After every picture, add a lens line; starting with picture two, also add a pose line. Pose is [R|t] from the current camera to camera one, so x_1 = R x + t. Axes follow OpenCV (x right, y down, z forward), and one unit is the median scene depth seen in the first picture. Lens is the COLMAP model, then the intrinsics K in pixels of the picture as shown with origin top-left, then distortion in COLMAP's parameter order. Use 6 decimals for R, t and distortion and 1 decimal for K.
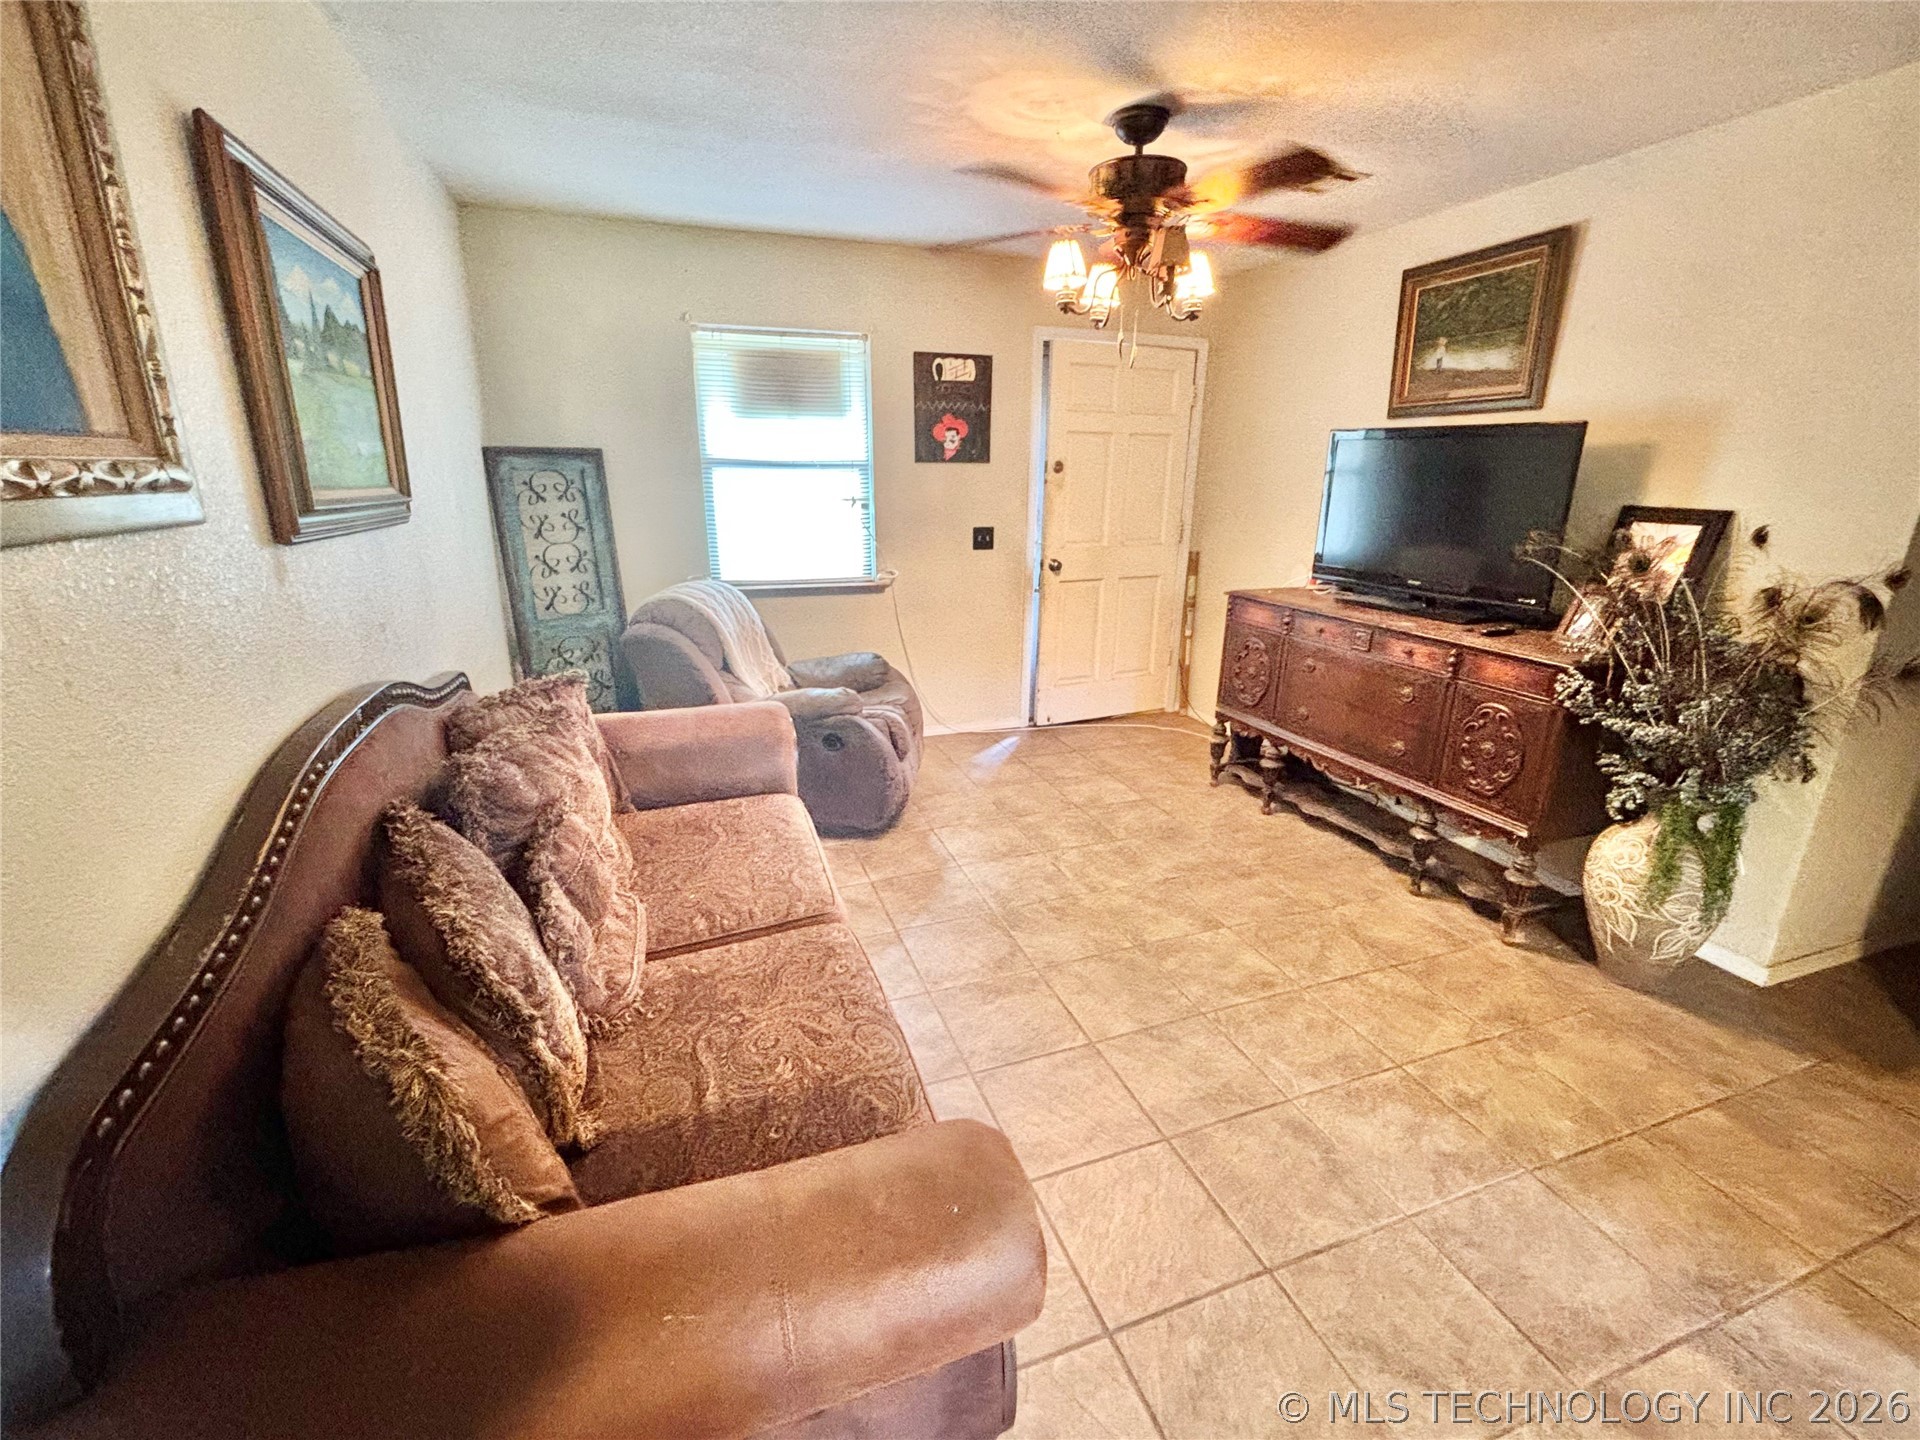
lens RADIAL K [[812.2, 0, 924.8], [0, 812.2, 703.7], [0, 0, 1]] dist [0.002389, -0.001484]
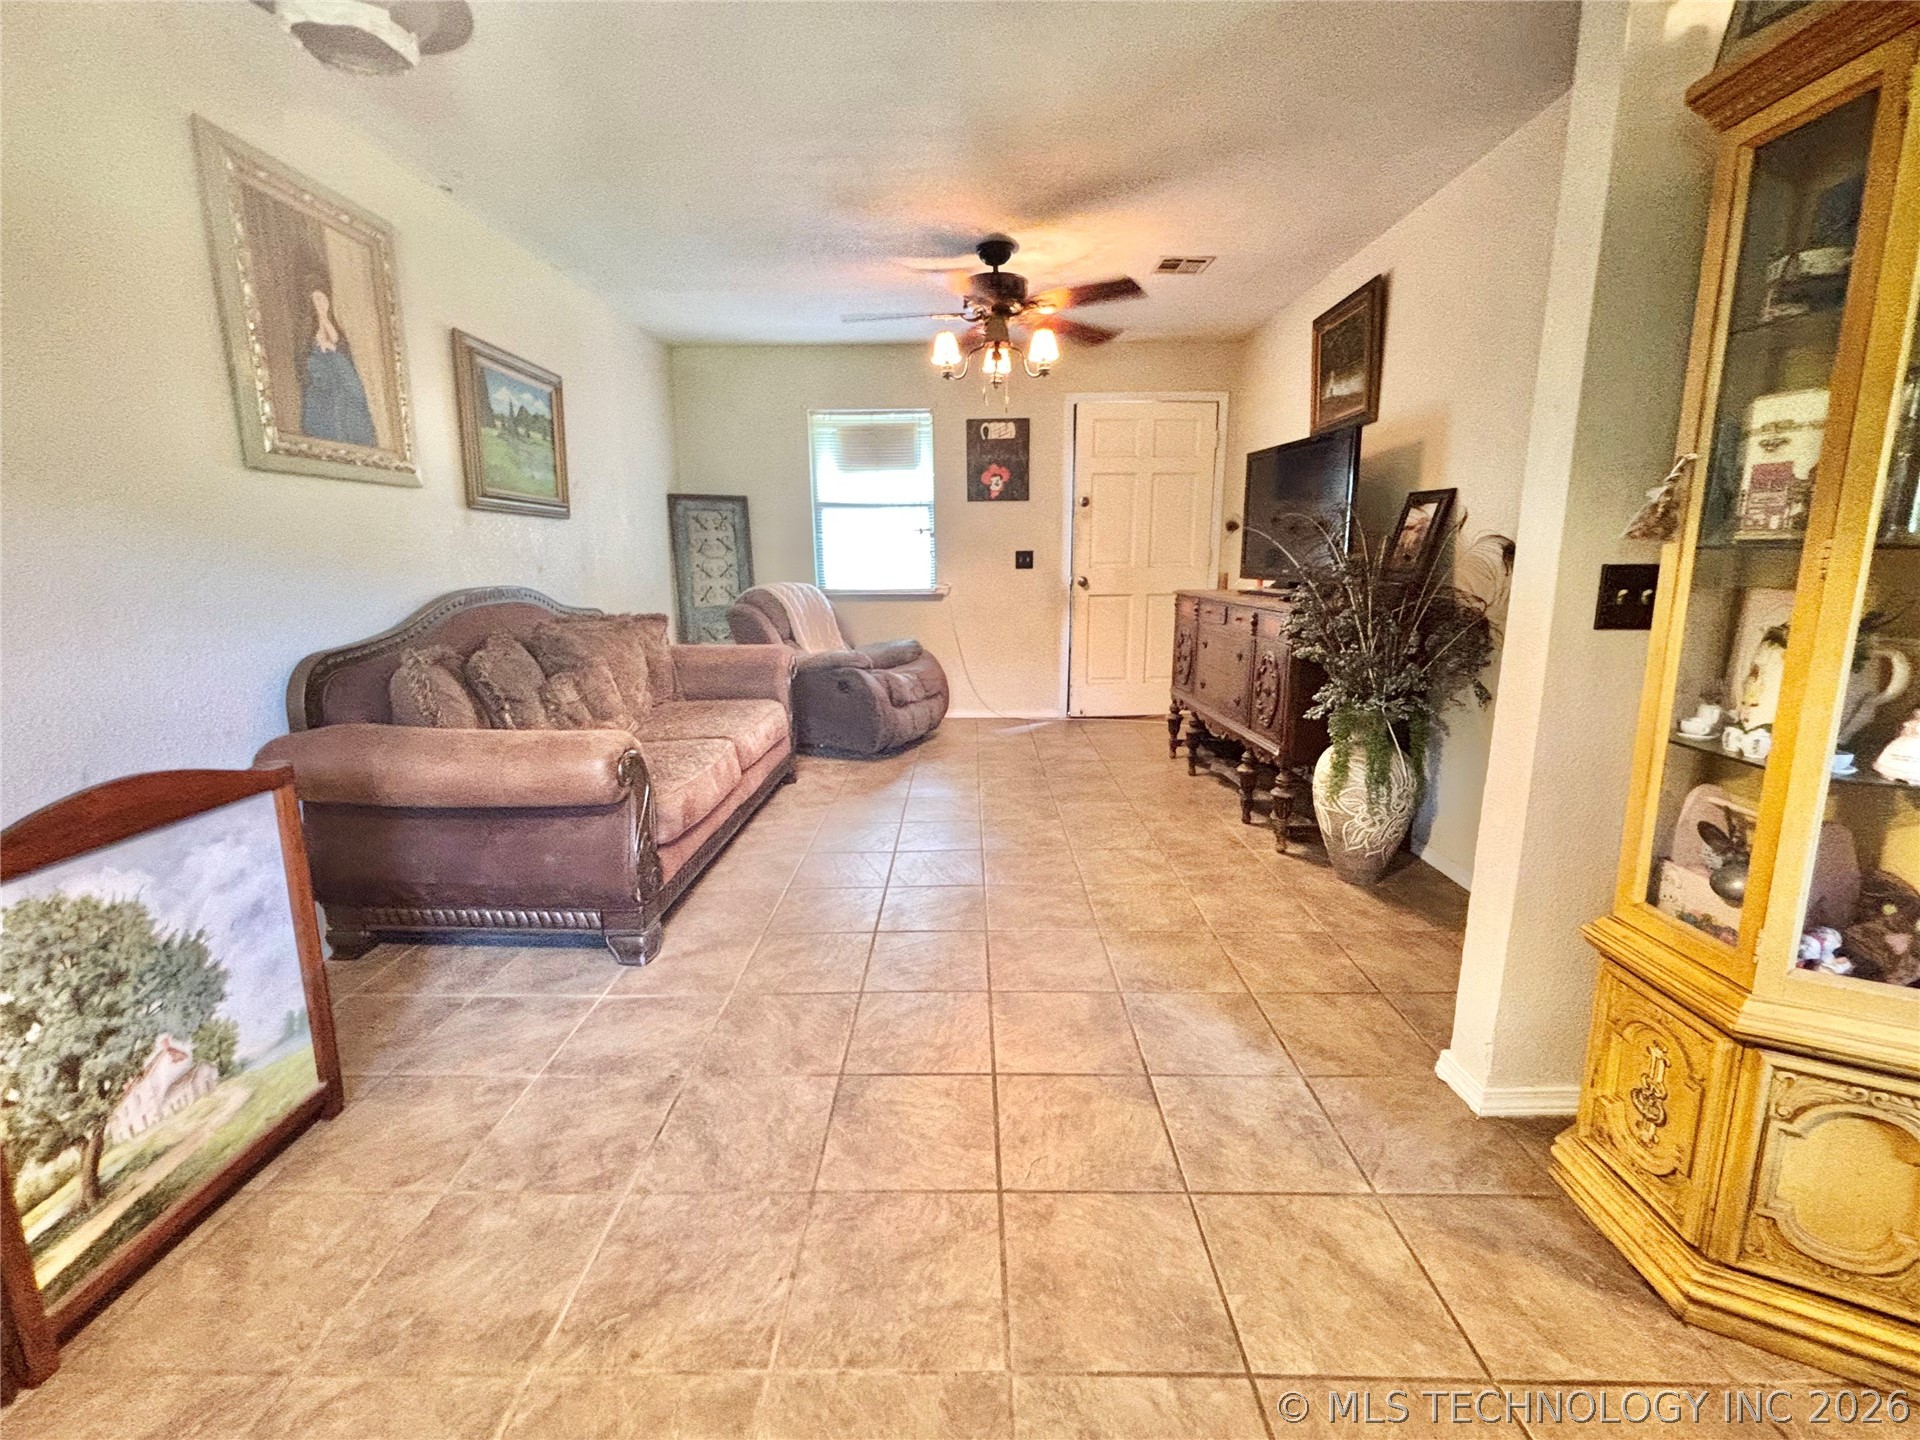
lens RADIAL K [[812.2, 0, 951.6], [0, 812.2, 716.0], [0, 0, 1]] dist [0.002389, -0.001484]
pose [[0.939461, 0.053980, -0.338377, 0.446046], [-0.083627, 0.993772, -0.073647, 0.152857], [0.332294, 0.097486, 0.938124, -0.213454]]
